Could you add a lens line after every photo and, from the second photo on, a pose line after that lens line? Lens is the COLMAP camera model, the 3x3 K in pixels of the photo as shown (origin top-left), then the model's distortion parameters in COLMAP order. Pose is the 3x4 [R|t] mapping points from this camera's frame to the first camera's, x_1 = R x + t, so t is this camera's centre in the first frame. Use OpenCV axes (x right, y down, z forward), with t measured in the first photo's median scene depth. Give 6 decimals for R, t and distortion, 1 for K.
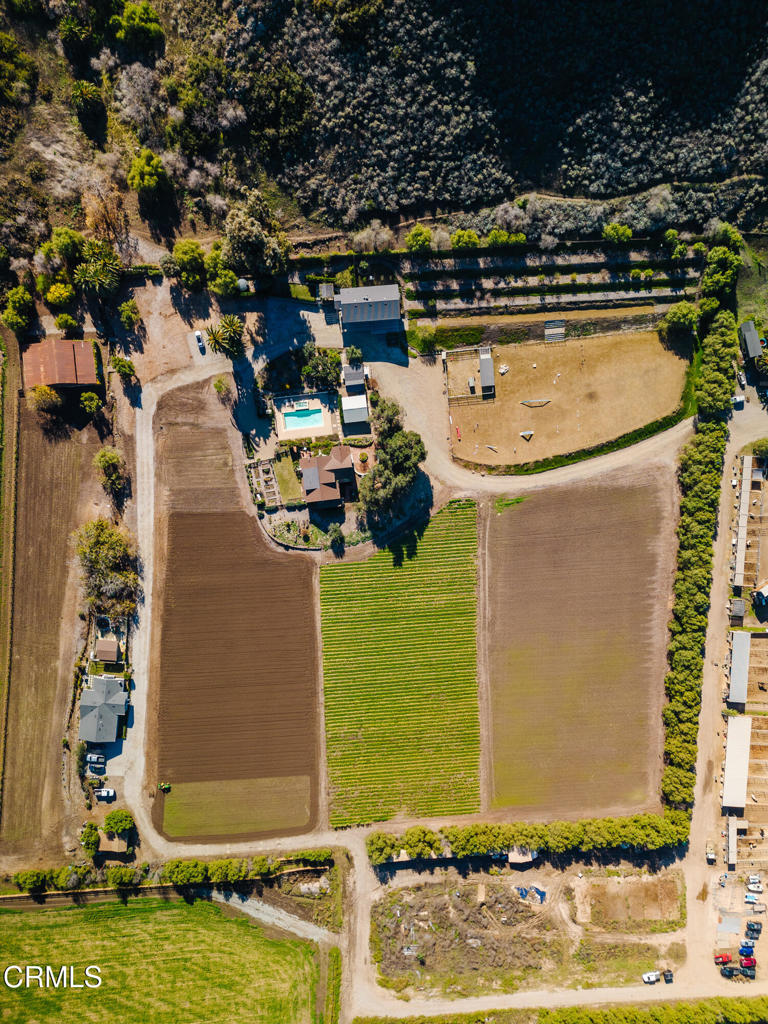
lens RADIAL K [[714.1, 0, 384.0], [0, 714.1, 512.0], [0, 0, 1]] dist [0.091031, -0.089907]
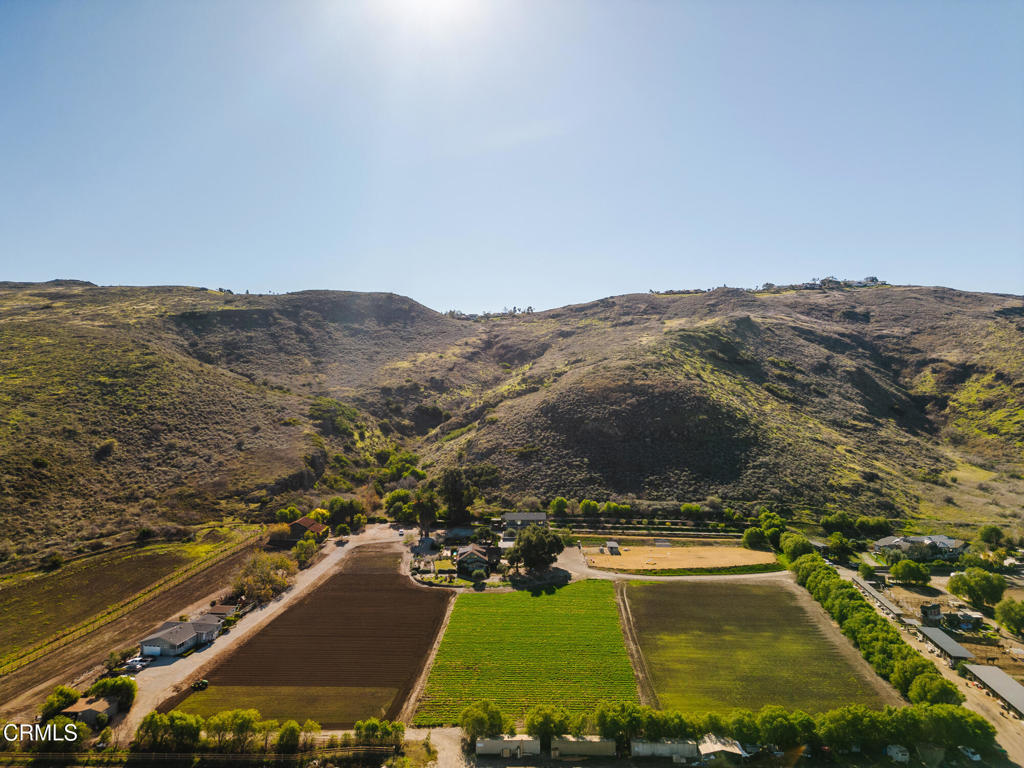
lens RADIAL K [[714.1, 0, 512.0], [0, 714.1, 384.0], [0, 0, 1]] dist [0.091031, -0.089907]
pose [[0.996300, -0.017137, -0.084221, 0.076674], [-0.084529, -0.018147, -0.996256, 1.105885], [0.015545, 0.999688, -0.019529, 0.730902]]
